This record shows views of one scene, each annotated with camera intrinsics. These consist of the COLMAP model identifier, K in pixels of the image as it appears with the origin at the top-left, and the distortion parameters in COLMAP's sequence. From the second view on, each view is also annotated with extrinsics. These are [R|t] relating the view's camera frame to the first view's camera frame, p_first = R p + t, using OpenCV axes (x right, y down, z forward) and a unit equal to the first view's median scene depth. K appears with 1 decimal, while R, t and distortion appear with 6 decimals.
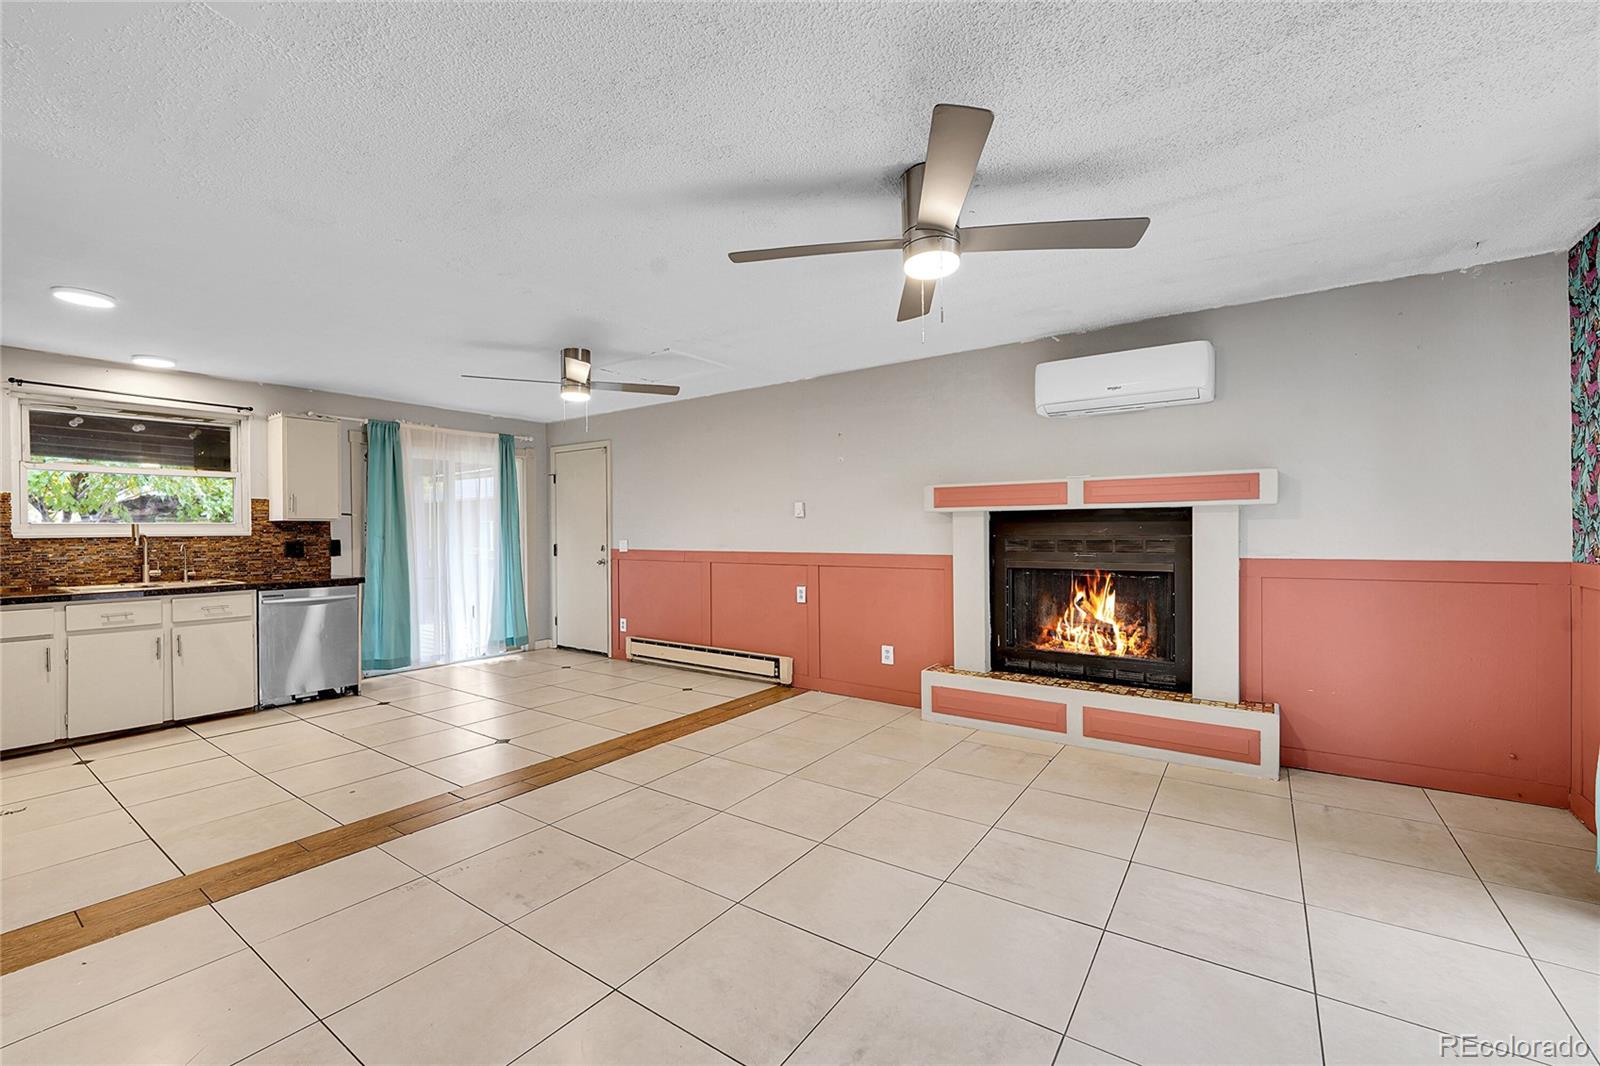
lens RADIAL K [[643.7, 0, 805.8], [0, 643.7, 529.4], [0, 0, 1]] dist [-0.008195, -0.000241]
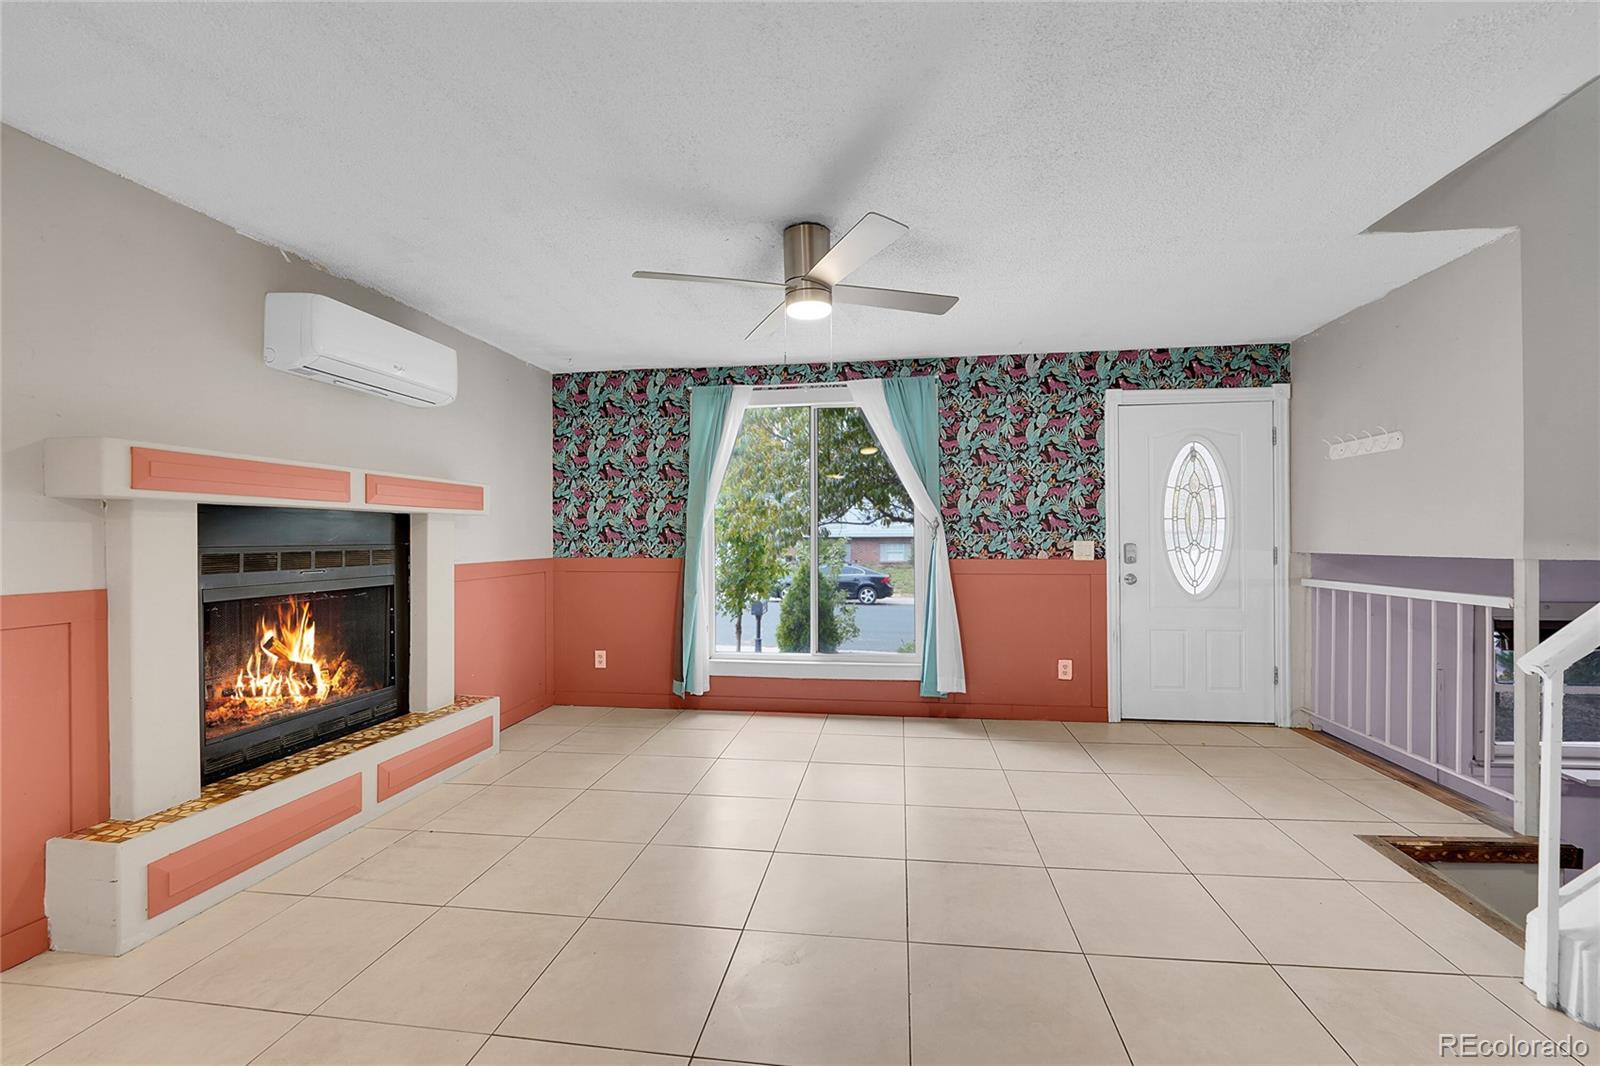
lens RADIAL K [[669.0, 0, 790.5], [0, 669.0, 535.3], [0, 0, 1]] dist [-0.007423, -0.000167]
pose [[-0.425010, 0.010281, 0.905130, -0.457346], [0.002884, 0.999946, -0.010004, 0.006662], [-0.905184, -0.001642, -0.425016, 0.796982]]
